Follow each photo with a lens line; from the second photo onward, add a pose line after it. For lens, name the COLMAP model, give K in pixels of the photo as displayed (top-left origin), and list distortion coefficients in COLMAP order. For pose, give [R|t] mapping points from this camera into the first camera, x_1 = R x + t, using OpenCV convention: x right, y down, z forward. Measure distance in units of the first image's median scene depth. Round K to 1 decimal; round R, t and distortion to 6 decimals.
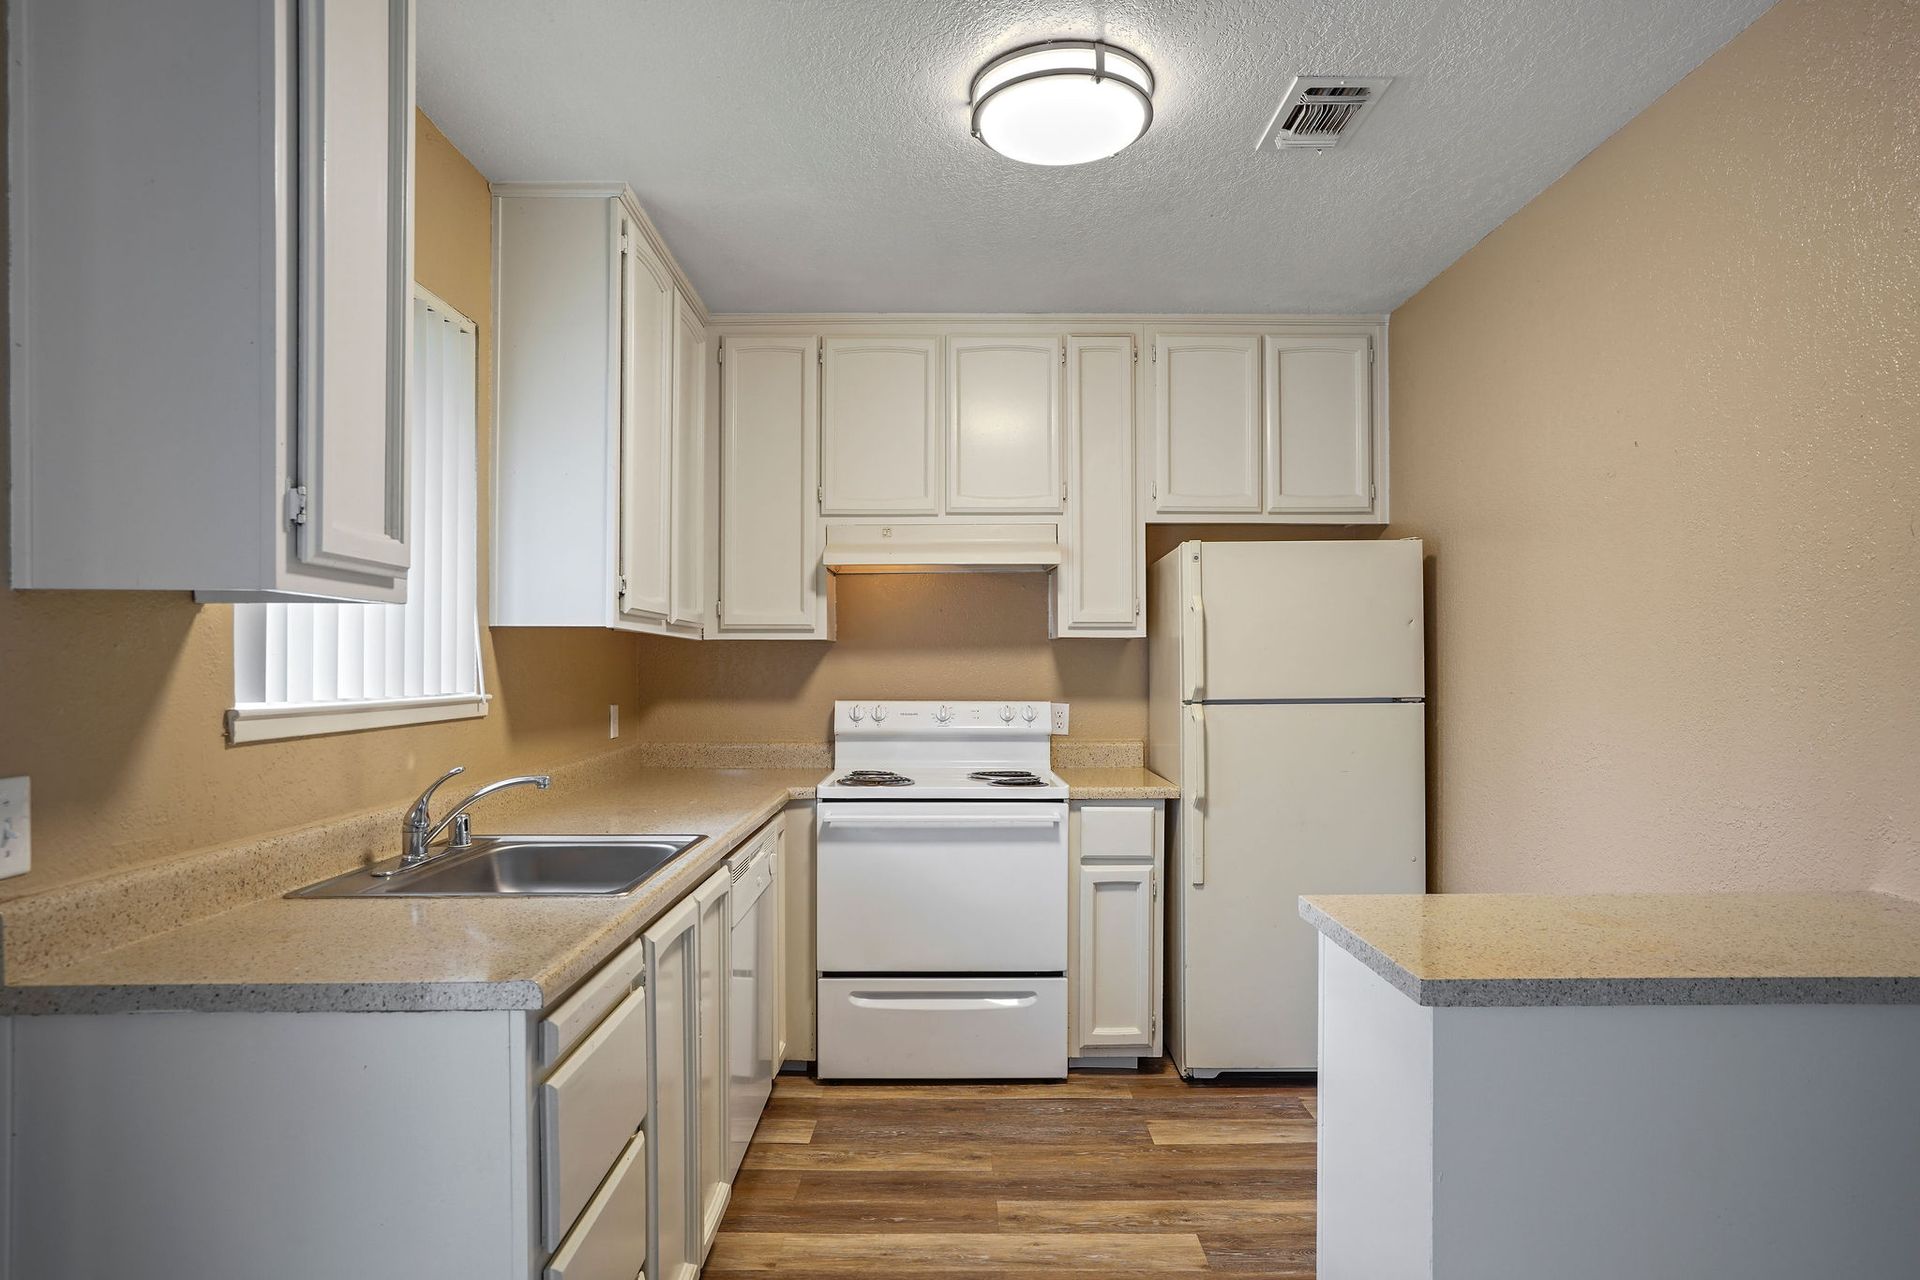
lens RADIAL K [[1081.6, 0, 951.0], [0, 1081.6, 666.4], [0, 0, 1]] dist [-0.026167, 0.001080]
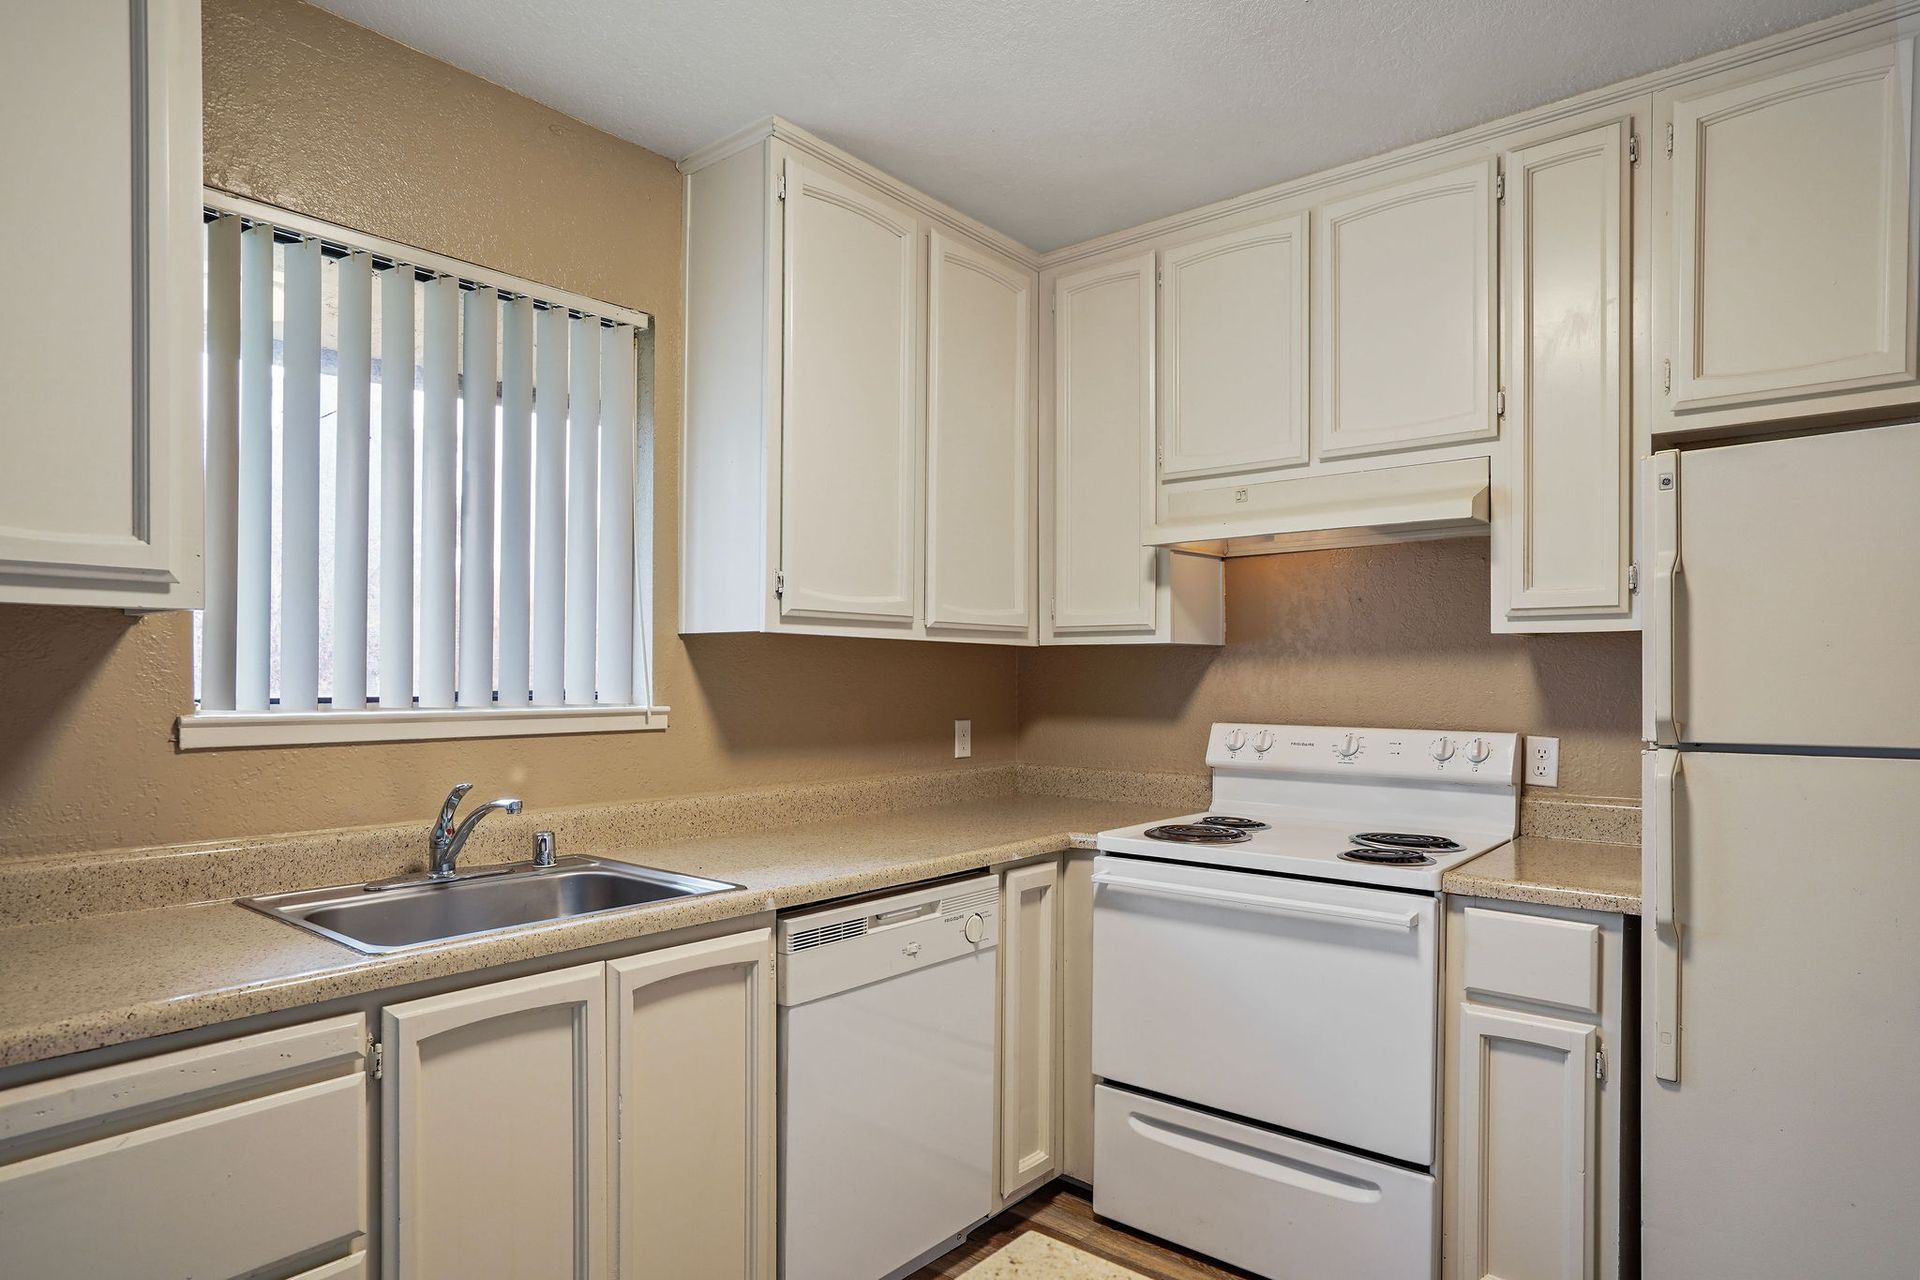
lens RADIAL K [[1088.8, 0, 965.7], [0, 1088.8, 683.4], [0, 0, 1]] dist [-0.042563, 0.031733]
pose [[0.765166, 0.006630, -0.643799, 0.297262], [-0.003295, 0.999974, 0.006381, -0.000720], [0.643825, -0.002761, 0.765168, 0.345678]]
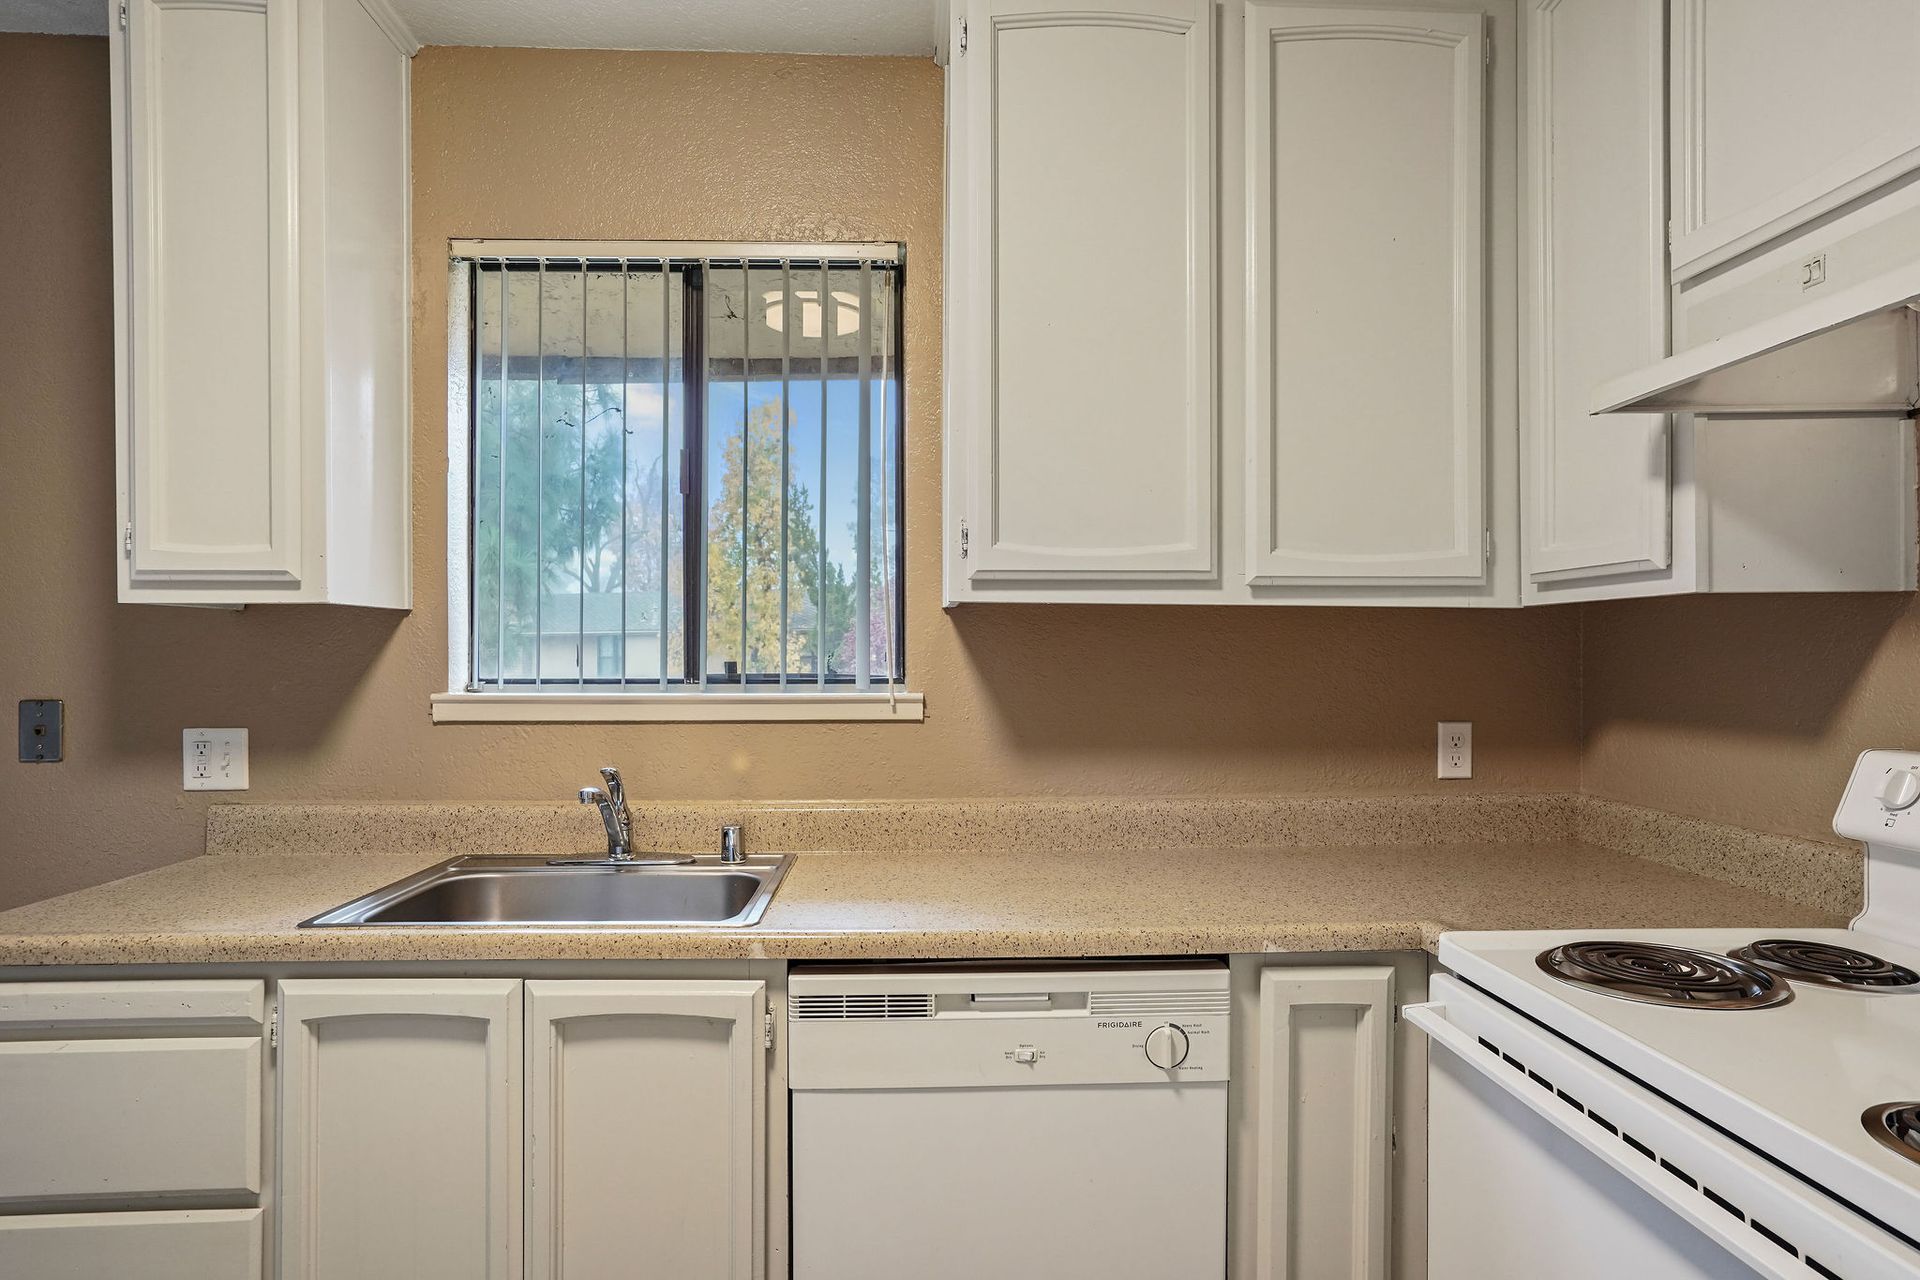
lens RADIAL K [[1093.4, 0, 957.1], [0, 1093.4, 650.4], [0, 0, 1]] dist [-0.043473, 0.036686]
pose [[0.039772, -0.003166, -0.999204, 0.301486], [0.000792, 0.999995, -0.003137, -0.002391], [0.999208, -0.000666, 0.039774, 0.777500]]
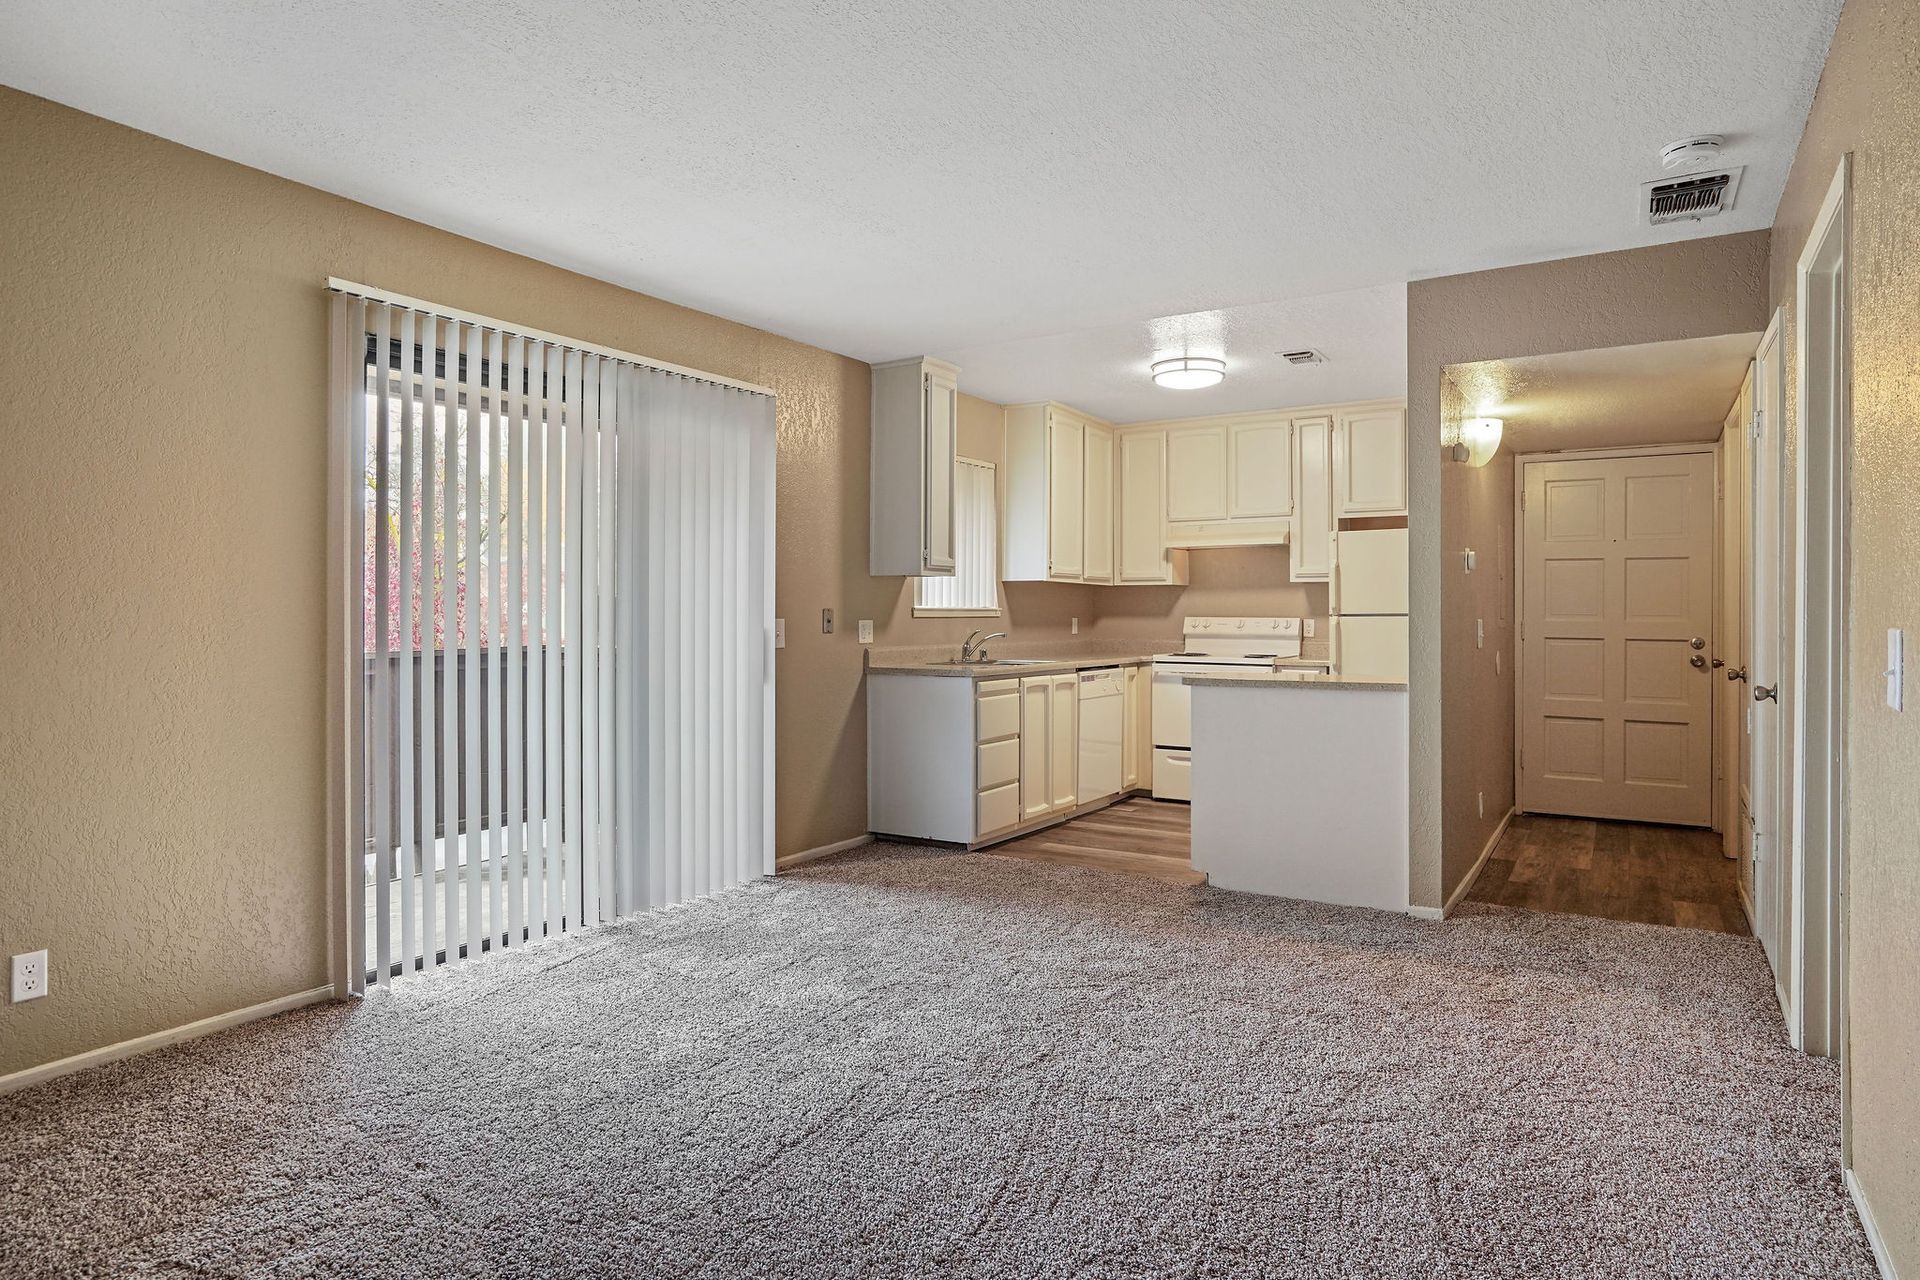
lens RADIAL K [[1093.4, 0, 952.7], [0, 1093.4, 609.4], [0, 0, 1]] dist [-0.041090, -0.000094]
pose [[0.840571, -0.000188, -0.541702, 0.682668], [-0.001046, 0.999998, -0.001971, 0.026706], [0.541701, 0.002223, 0.840568, -0.963173]]
